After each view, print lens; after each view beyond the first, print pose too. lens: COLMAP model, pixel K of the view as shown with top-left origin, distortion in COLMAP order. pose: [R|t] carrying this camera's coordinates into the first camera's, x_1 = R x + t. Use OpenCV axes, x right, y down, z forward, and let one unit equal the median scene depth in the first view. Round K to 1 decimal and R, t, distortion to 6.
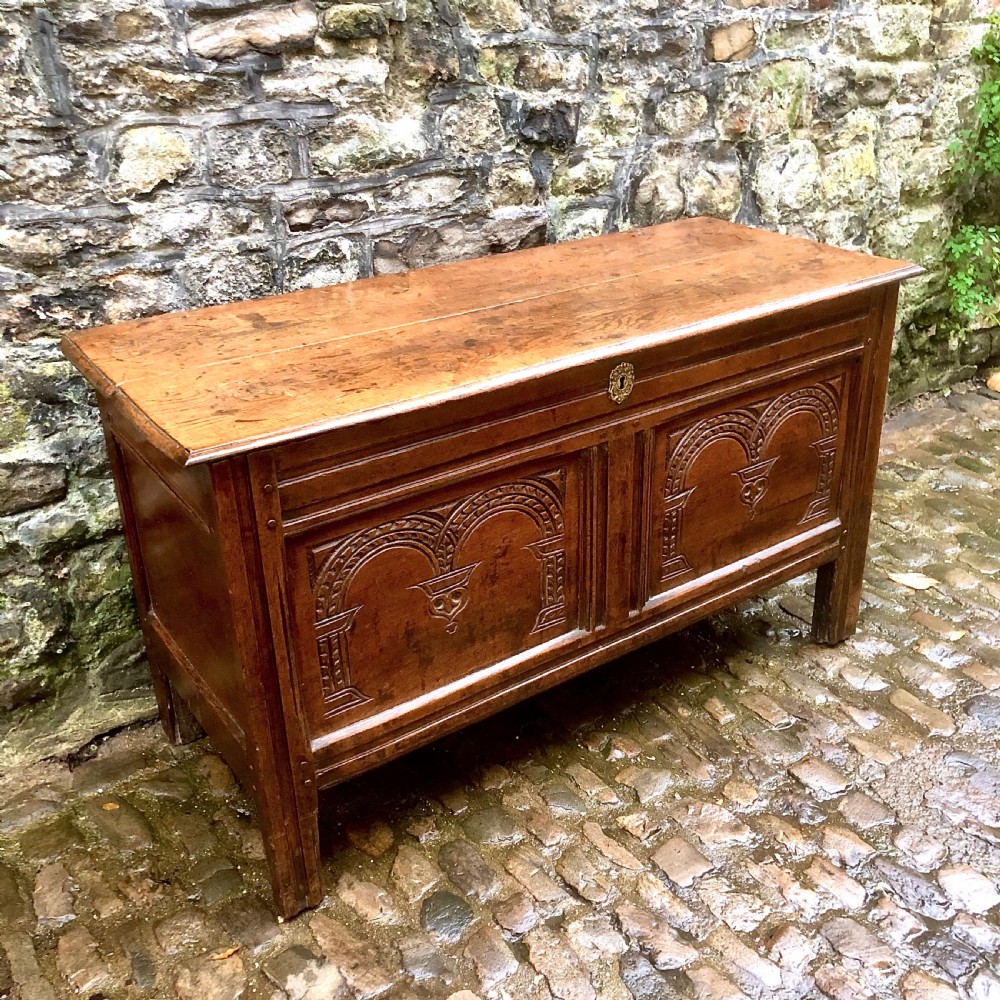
lens RADIAL K [[1086.0, 0, 507.5], [0, 1086.0, 494.8], [0, 0, 1]] dist [0.009014, 0.002901]
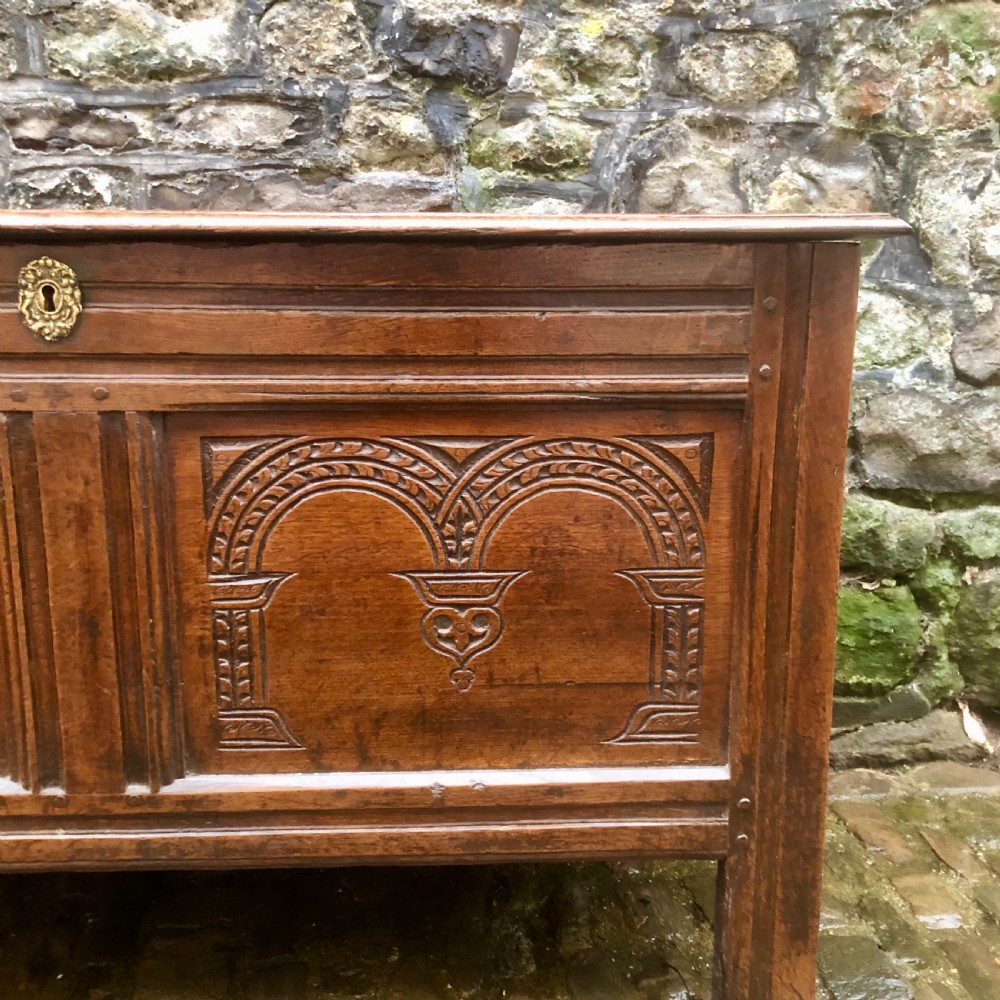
lens RADIAL K [[1119.1, 0, 504.2], [0, 1119.1, 494.6], [0, 0, 1]] dist [-0.004202, 0.029613]
pose [[0.839173, 0.149521, -0.522907, 0.498044], [-0.263605, 0.952803, -0.150593, 0.009077], [0.475711, 0.264215, 0.838982, 0.567045]]
